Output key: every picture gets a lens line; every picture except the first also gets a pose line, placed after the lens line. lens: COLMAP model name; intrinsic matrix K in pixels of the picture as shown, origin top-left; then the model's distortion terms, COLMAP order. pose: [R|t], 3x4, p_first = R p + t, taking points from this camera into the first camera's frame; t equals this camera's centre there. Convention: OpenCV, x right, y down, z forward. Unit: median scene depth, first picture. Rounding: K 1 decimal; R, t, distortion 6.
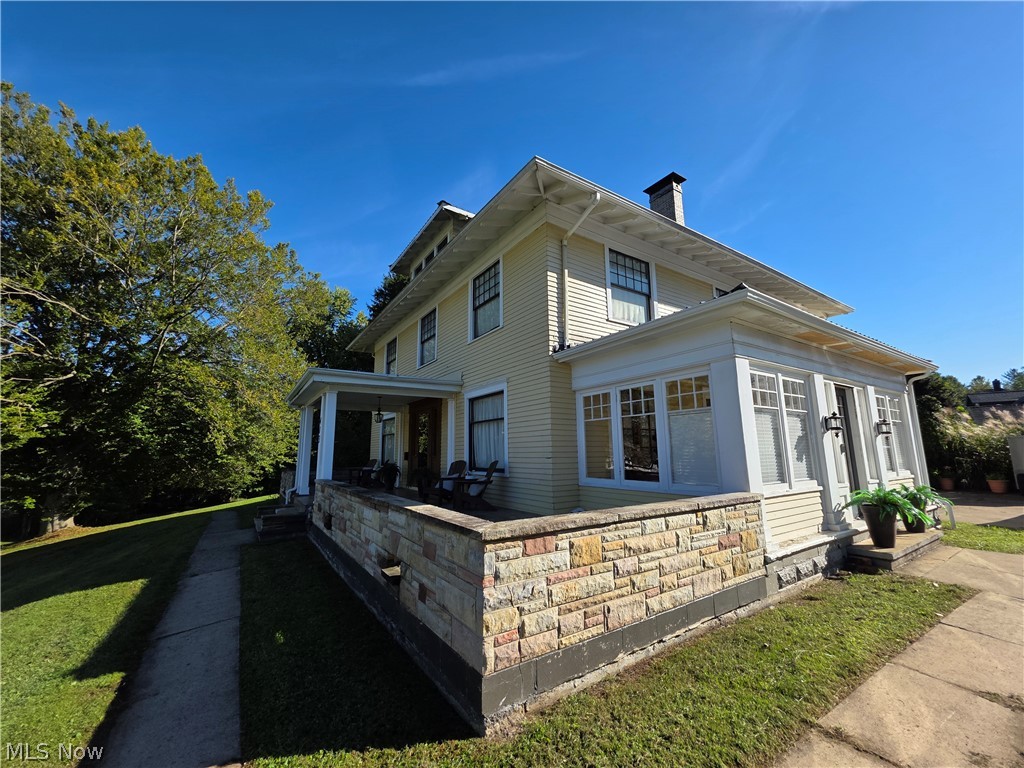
lens RADIAL K [[413.5, 0, 514.7], [0, 413.5, 381.3], [0, 0, 1]] dist [-0.001349, -0.000376]
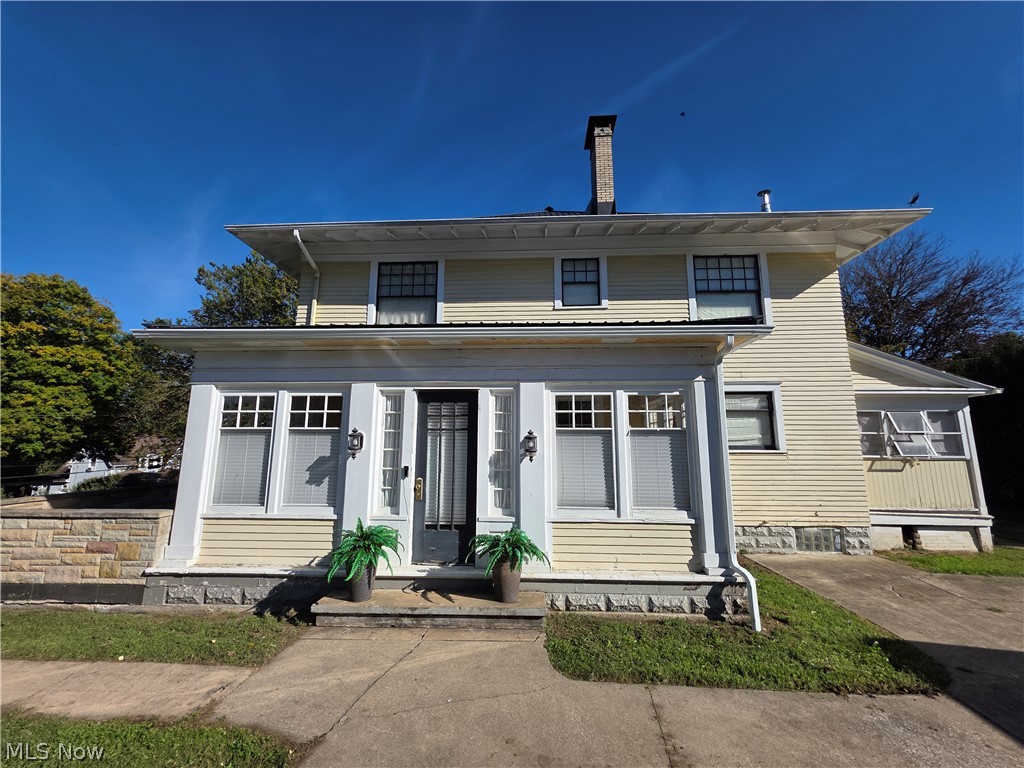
lens RADIAL K [[413.5, 0, 514.7], [0, 413.5, 381.3], [0, 0, 1]] dist [-0.001349, -0.000376]
pose [[0.806745, -0.082957, -0.585047, 1.574534], [0.093078, 0.995576, -0.012821, 0.020388], [0.583523, -0.044112, 0.810898, 0.522974]]
